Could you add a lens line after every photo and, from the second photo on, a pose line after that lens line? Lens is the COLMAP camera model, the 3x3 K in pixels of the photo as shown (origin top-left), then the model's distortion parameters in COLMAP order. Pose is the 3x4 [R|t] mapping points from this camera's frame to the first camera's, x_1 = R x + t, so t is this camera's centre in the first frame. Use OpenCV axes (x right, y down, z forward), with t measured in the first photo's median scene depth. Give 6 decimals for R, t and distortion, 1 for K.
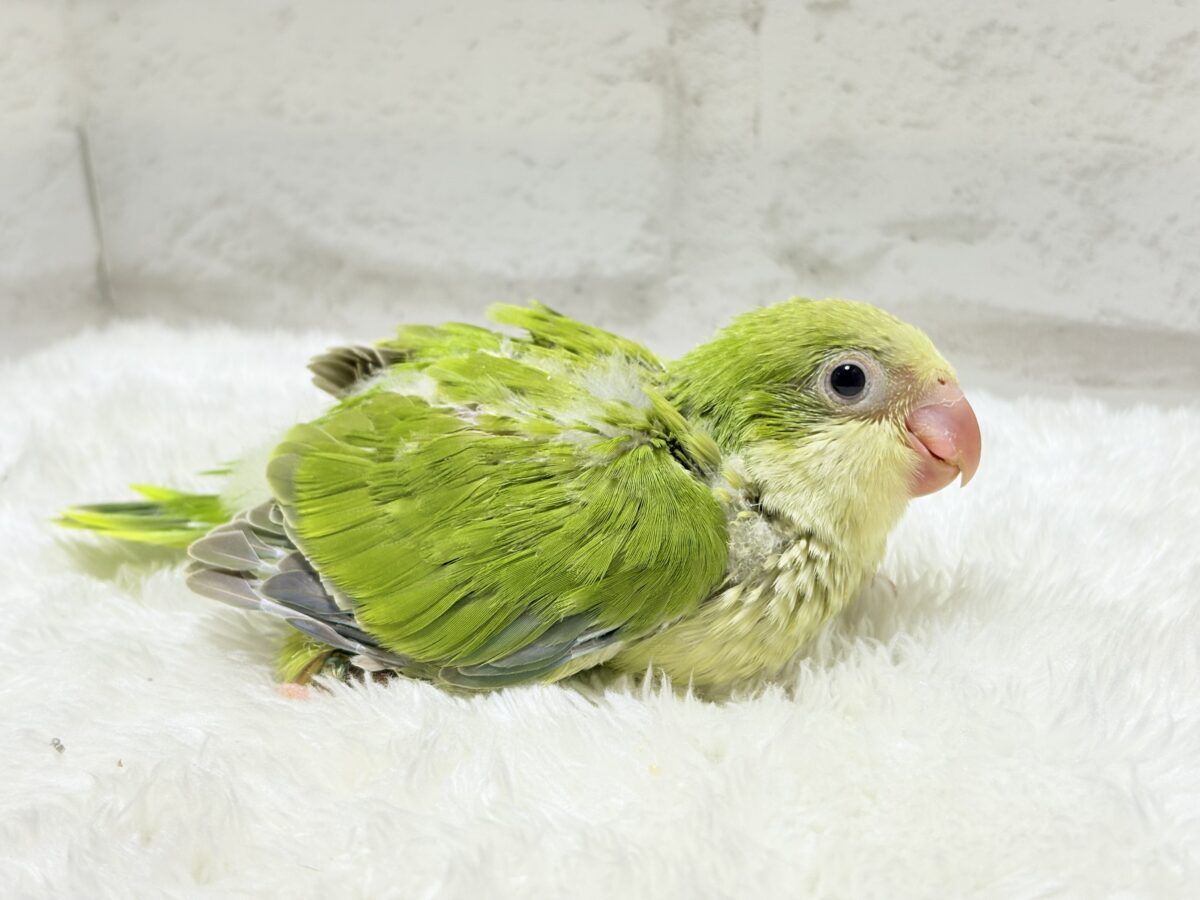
lens RADIAL K [[1892.4, 0, 637.1], [0, 1892.4, 387.9], [0, 0, 1]] dist [0.104216, 0.000000]
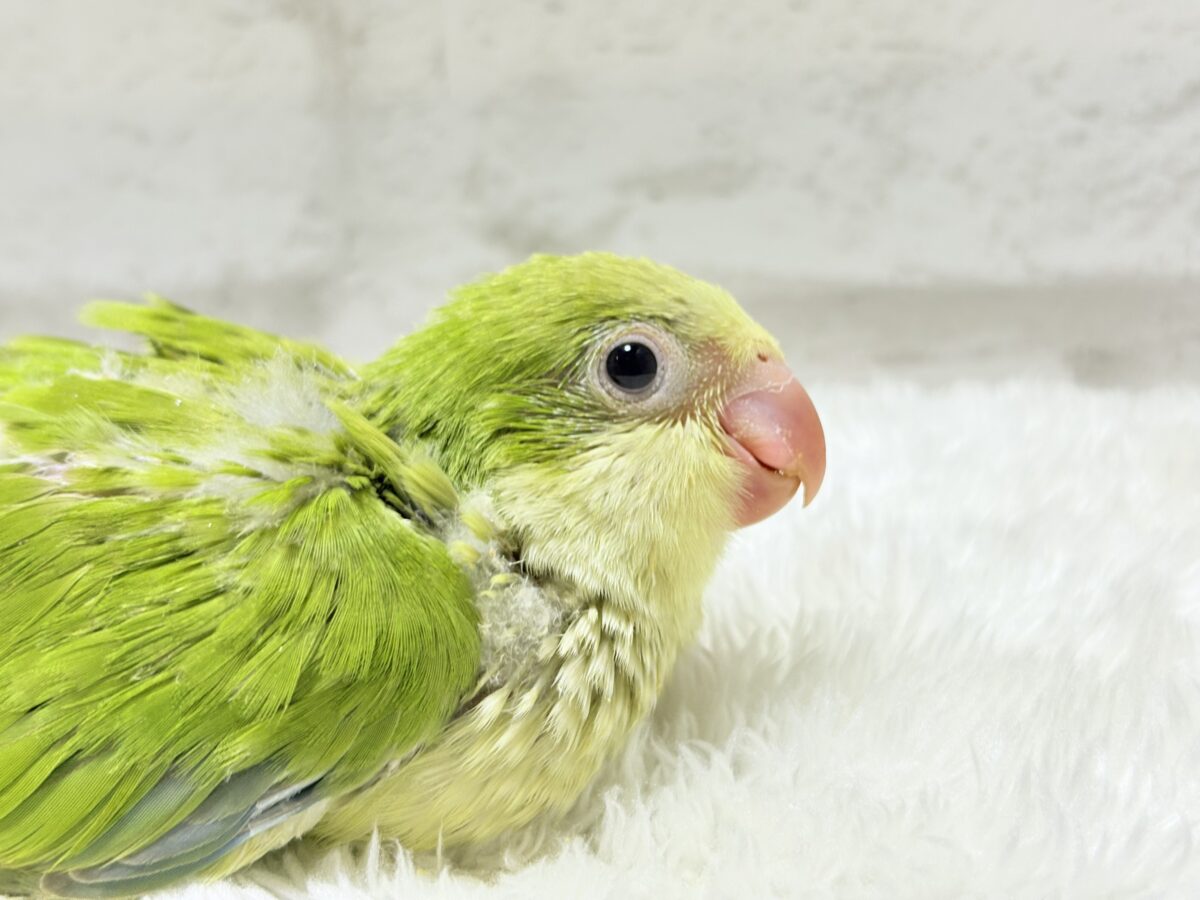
lens RADIAL K [[1892.4, 0, 627.0], [0, 1892.4, 411.0], [0, 0, 1]] dist [0.104216, 0.000000]
pose [[0.982195, -0.088946, 0.165474, -0.003539], [0.090377, 0.995907, -0.001119, 0.012354], [-0.164697, 0.016054, 0.986214, 0.325936]]
